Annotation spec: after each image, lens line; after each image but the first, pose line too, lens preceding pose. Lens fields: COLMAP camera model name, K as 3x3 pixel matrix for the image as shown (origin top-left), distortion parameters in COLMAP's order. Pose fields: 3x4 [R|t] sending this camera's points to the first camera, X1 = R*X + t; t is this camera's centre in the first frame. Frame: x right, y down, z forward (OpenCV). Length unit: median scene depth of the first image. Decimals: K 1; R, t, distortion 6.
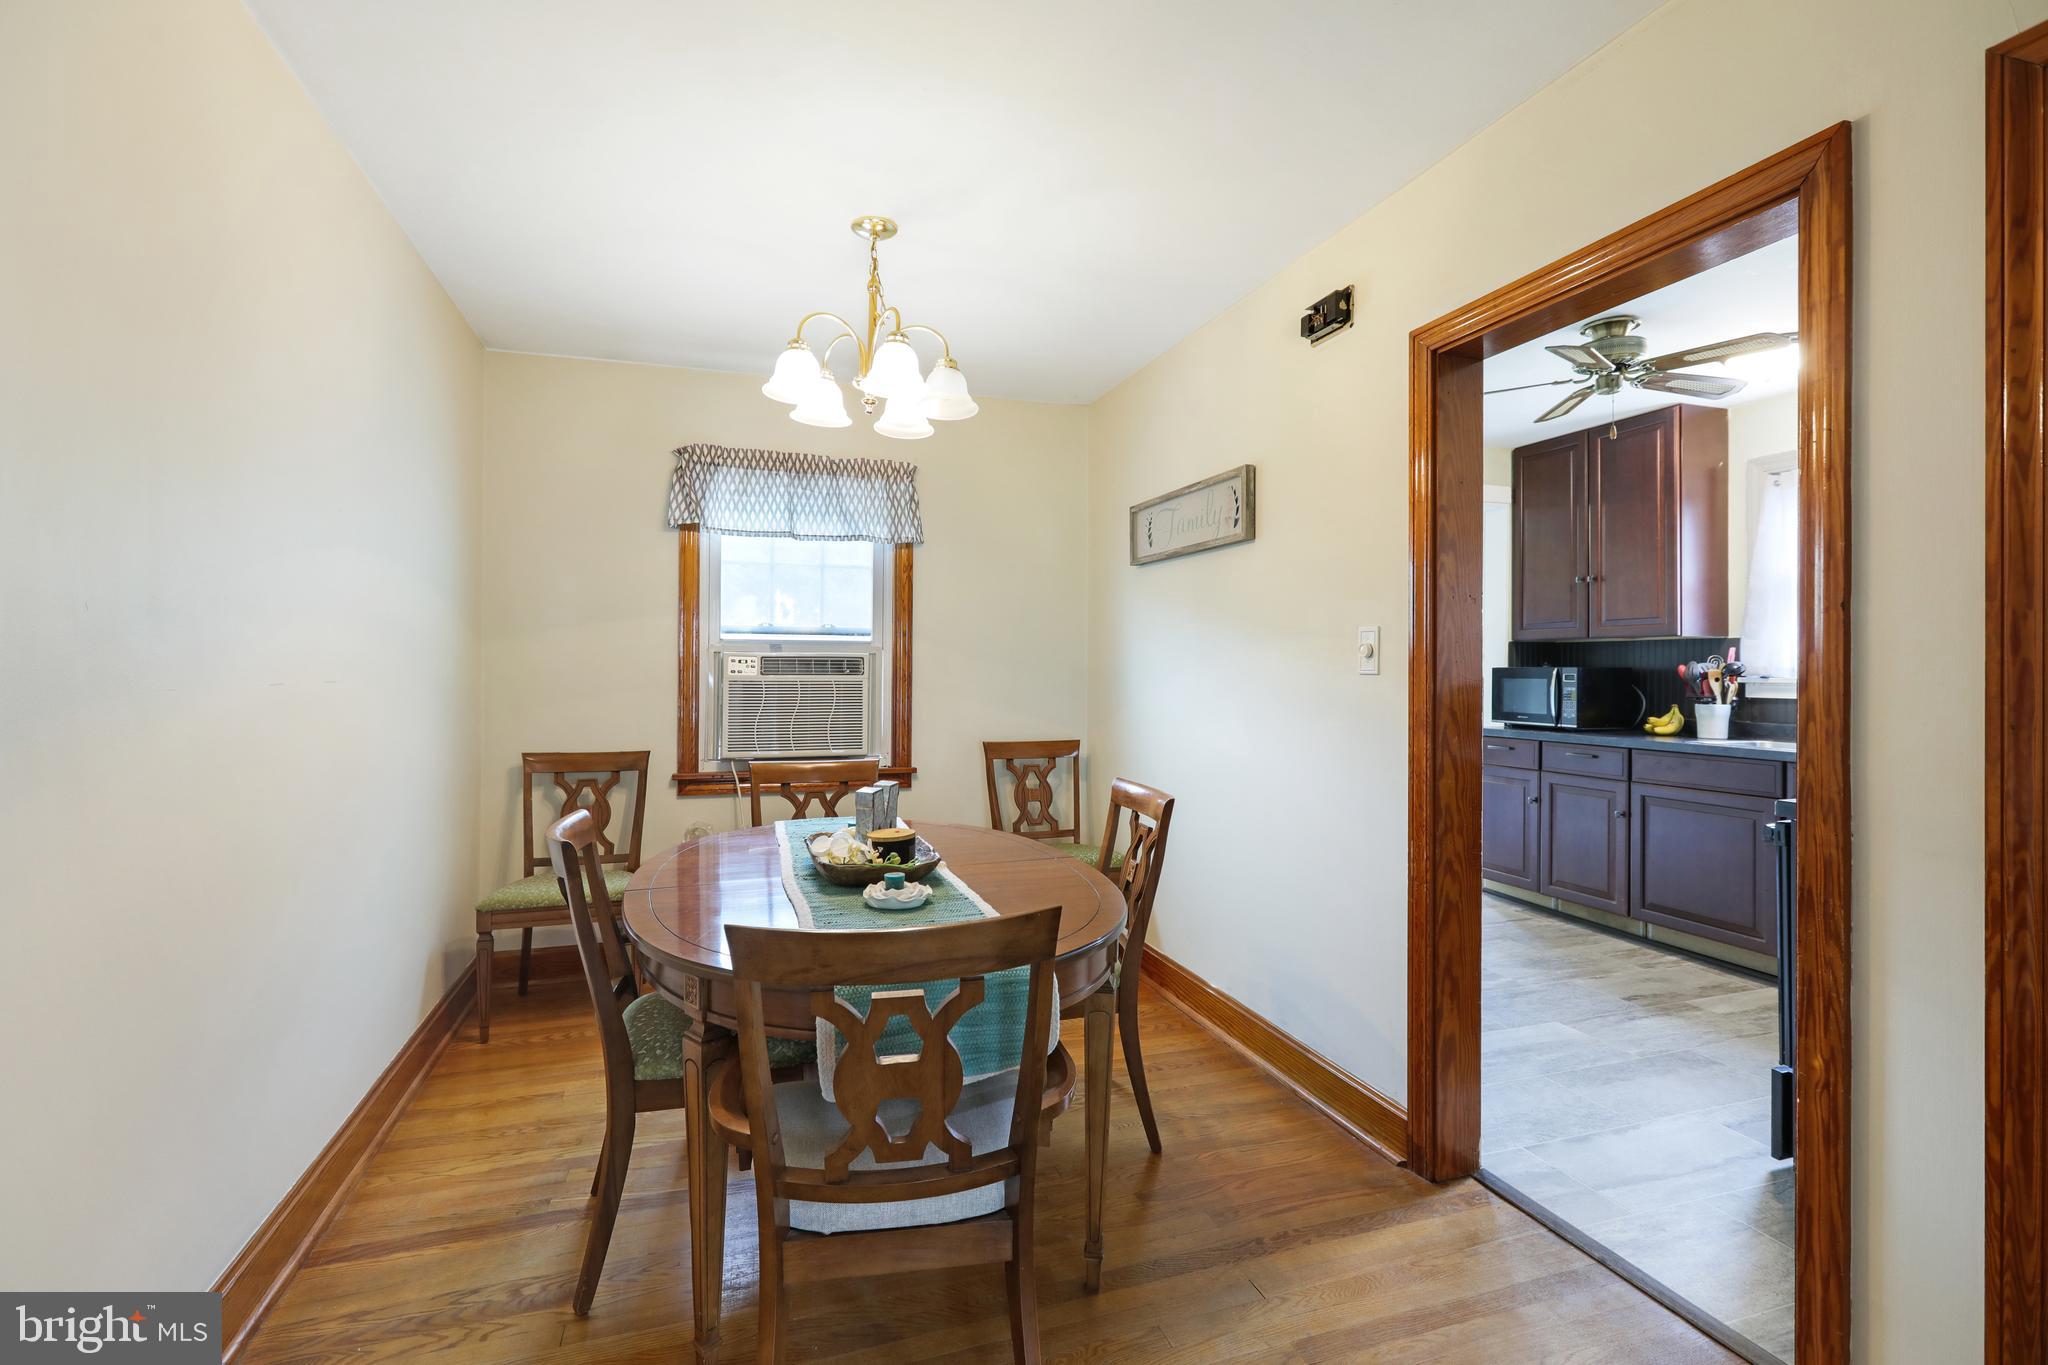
lens RADIAL K [[912.3, 0, 1026.1], [0, 912.3, 674.1], [0, 0, 1]] dist [0.001756, 0.000482]
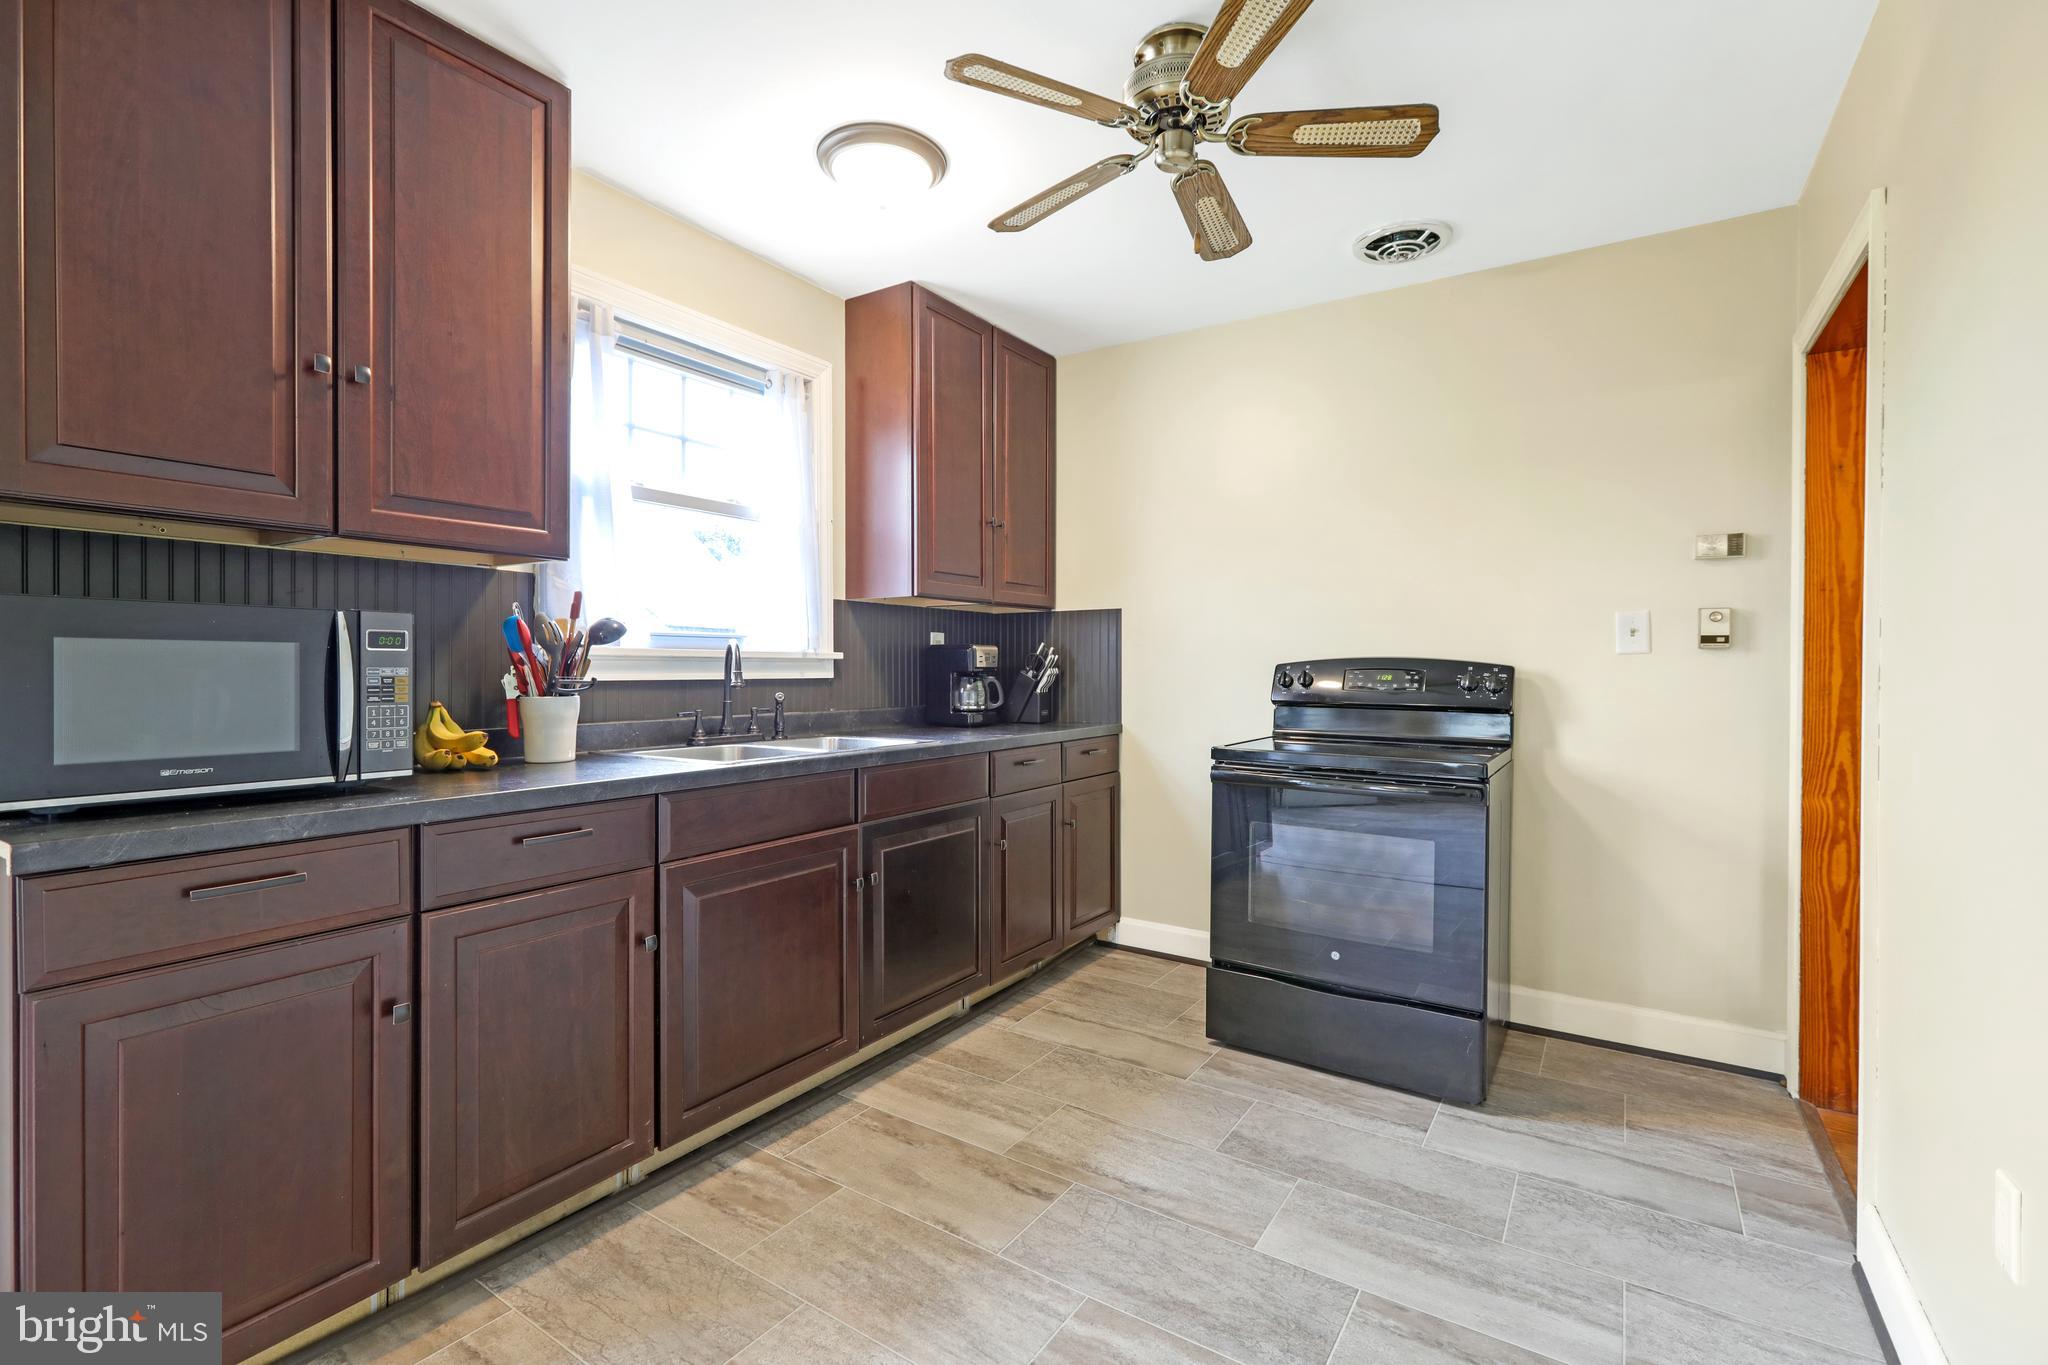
lens RADIAL K [[912.3, 0, 1026.1], [0, 912.3, 674.1], [0, 0, 1]] dist [0.001756, 0.000482]
pose [[-0.612427, -0.007241, 0.790494, 0.196830], [-0.000745, 0.999963, 0.008582, 0.017716], [-0.790526, 0.004667, -0.612410, 1.289678]]
